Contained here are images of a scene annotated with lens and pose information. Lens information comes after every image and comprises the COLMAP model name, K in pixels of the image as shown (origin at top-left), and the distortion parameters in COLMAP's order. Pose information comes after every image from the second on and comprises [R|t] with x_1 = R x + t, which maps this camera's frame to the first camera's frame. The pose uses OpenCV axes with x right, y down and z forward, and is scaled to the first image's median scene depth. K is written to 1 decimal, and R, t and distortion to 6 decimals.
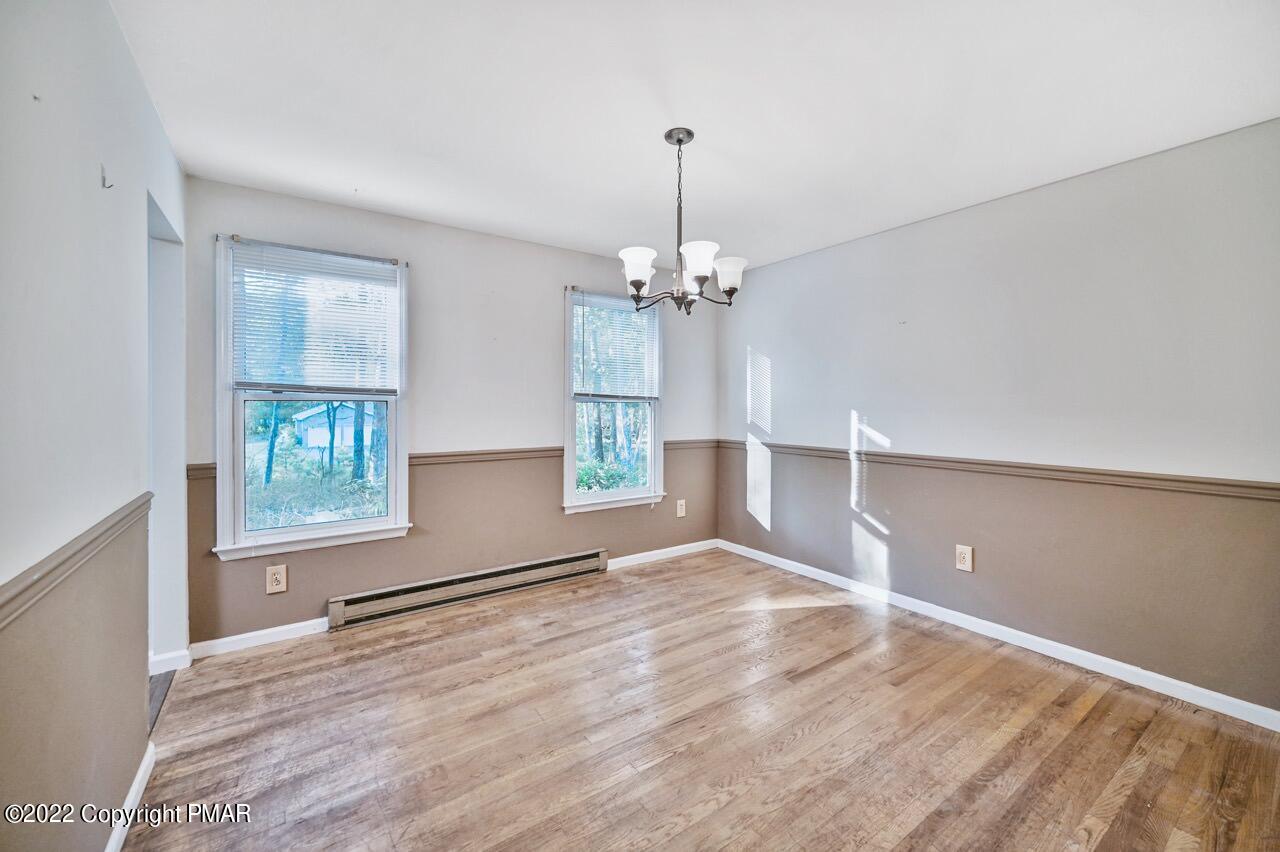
lens RADIAL K [[512.0, 0, 642.2], [0, 512.0, 408.5], [0, 0, 1]] dist [-0.000029, -0.000331]
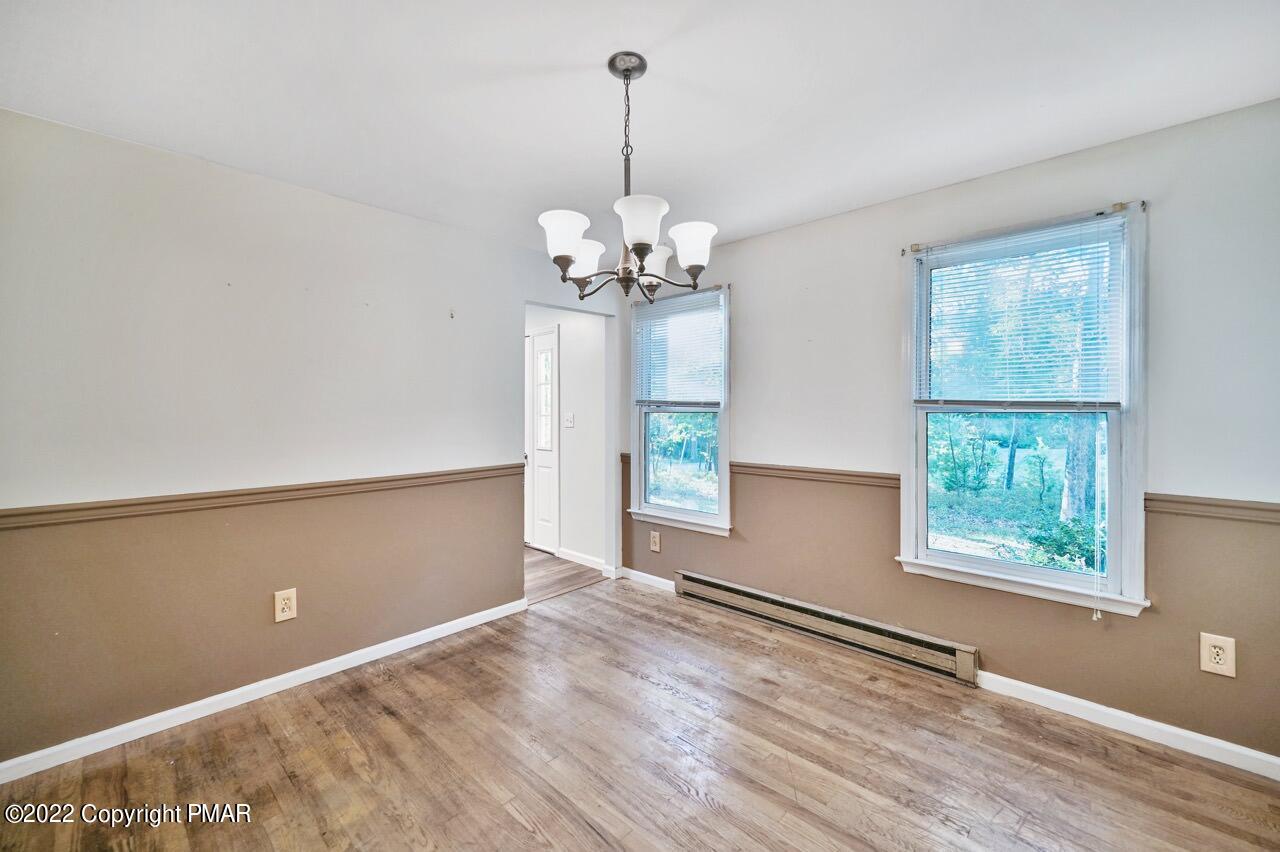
lens RADIAL K [[512.0, 0, 642.2], [0, 512.0, 408.5], [0, 0, 1]] dist [-0.000029, -0.000331]
pose [[0.210240, -0.006148, -0.977630, 0.562276], [-0.002944, 0.999972, -0.006922, -0.014616], [0.977645, 0.004333, 0.210216, 0.597495]]
